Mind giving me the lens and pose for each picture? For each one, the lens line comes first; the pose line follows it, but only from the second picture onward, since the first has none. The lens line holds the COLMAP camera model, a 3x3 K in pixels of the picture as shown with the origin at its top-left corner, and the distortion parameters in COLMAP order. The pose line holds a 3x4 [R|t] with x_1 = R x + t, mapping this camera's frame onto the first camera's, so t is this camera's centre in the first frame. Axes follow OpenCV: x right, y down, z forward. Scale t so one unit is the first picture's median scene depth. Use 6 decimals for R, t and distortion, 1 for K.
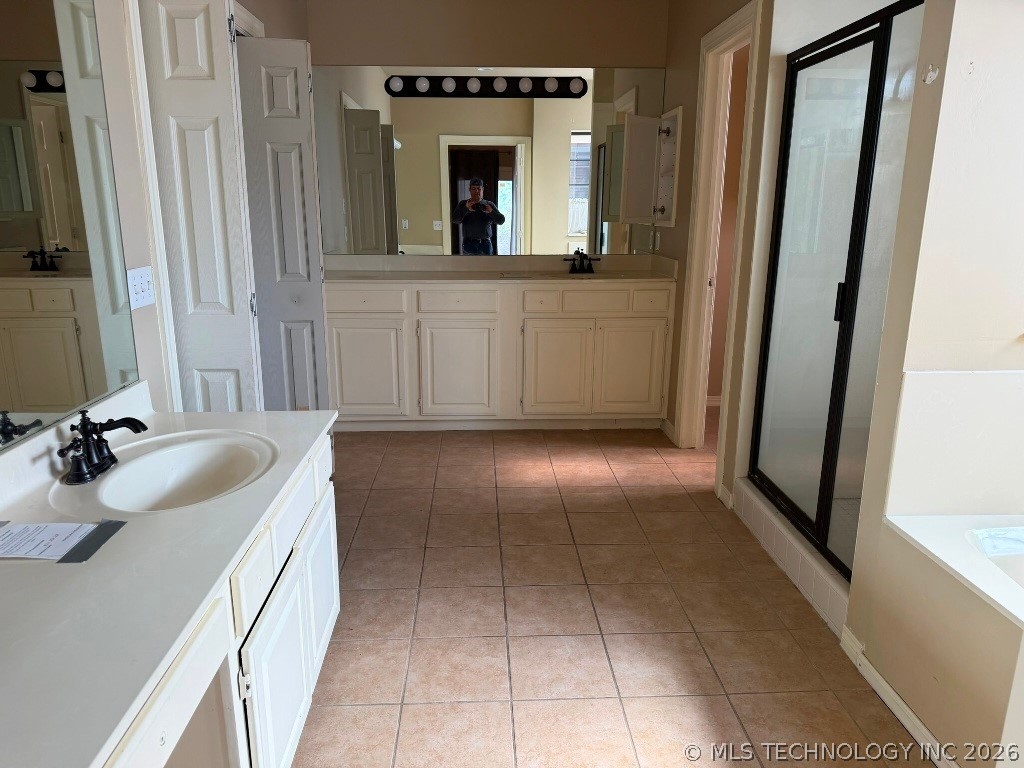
lens RADIAL K [[729.1, 0, 508.8], [0, 729.1, 387.0], [0, 0, 1]] dist [0.091465, -0.120999]
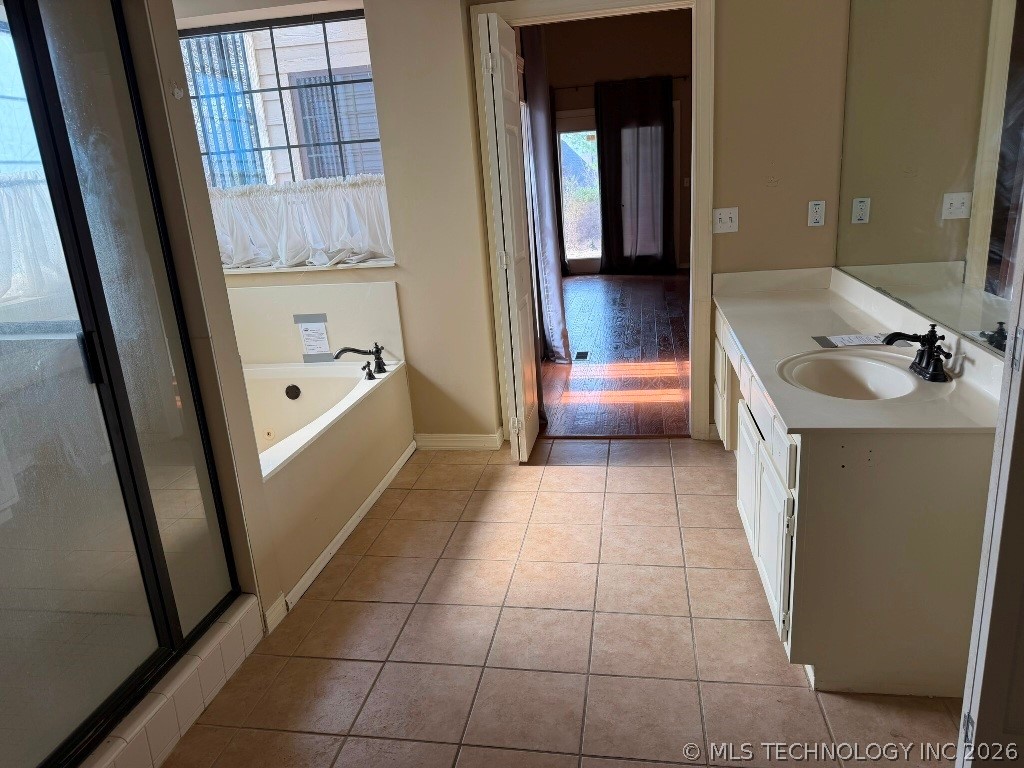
lens RADIAL K [[729.1, 0, 508.8], [0, 729.1, 387.0], [0, 0, 1]] dist [0.091465, -0.120999]
pose [[-0.974593, 0.013282, 0.223589, -0.120426], [0.126137, 0.857443, 0.498879, -0.441602], [-0.185088, 0.514407, -0.837334, 1.692373]]
